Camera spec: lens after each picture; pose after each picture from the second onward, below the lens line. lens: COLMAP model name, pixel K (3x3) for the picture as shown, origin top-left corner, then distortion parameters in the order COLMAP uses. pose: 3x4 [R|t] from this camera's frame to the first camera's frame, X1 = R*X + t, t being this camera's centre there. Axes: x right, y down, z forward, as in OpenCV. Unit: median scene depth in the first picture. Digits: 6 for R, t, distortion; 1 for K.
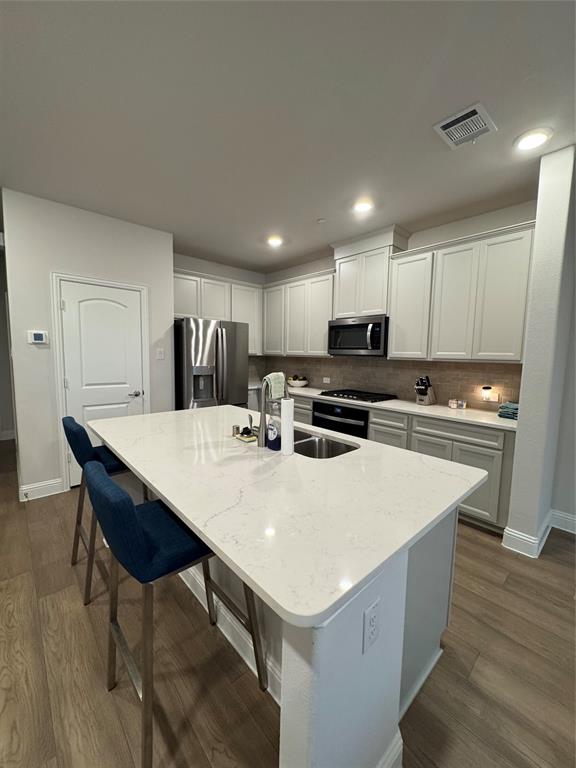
lens RADIAL K [[306.6, 0, 290.2], [0, 306.6, 381.3], [0, 0, 1]] dist [-0.000901, 0.000088]
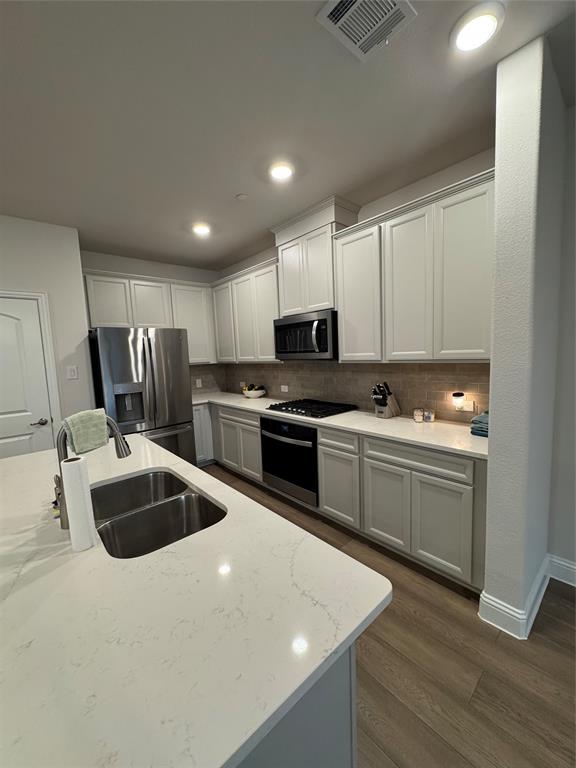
lens RADIAL K [[306.6, 0, 290.2], [0, 306.6, 381.3], [0, 0, 1]] dist [-0.000901, 0.000088]
pose [[0.997970, -0.059277, -0.023296, 0.207010], [0.059359, 0.998233, 0.002853, -0.034040], [0.023085, -0.004230, 0.999725, 0.186212]]
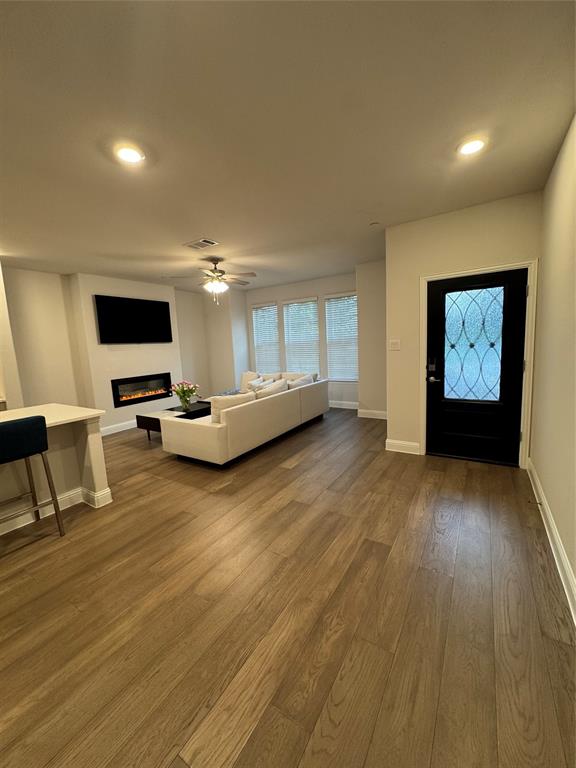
lens RADIAL K [[306.6, 0, 290.2], [0, 306.6, 381.3], [0, 0, 1]] dist [-0.000901, 0.000088]
pose [[-0.265416, -0.130953, 0.955199, -0.956657], [0.129604, 0.976895, 0.169940, -0.023817], [-0.955383, 0.168902, -0.242311, -0.119317]]
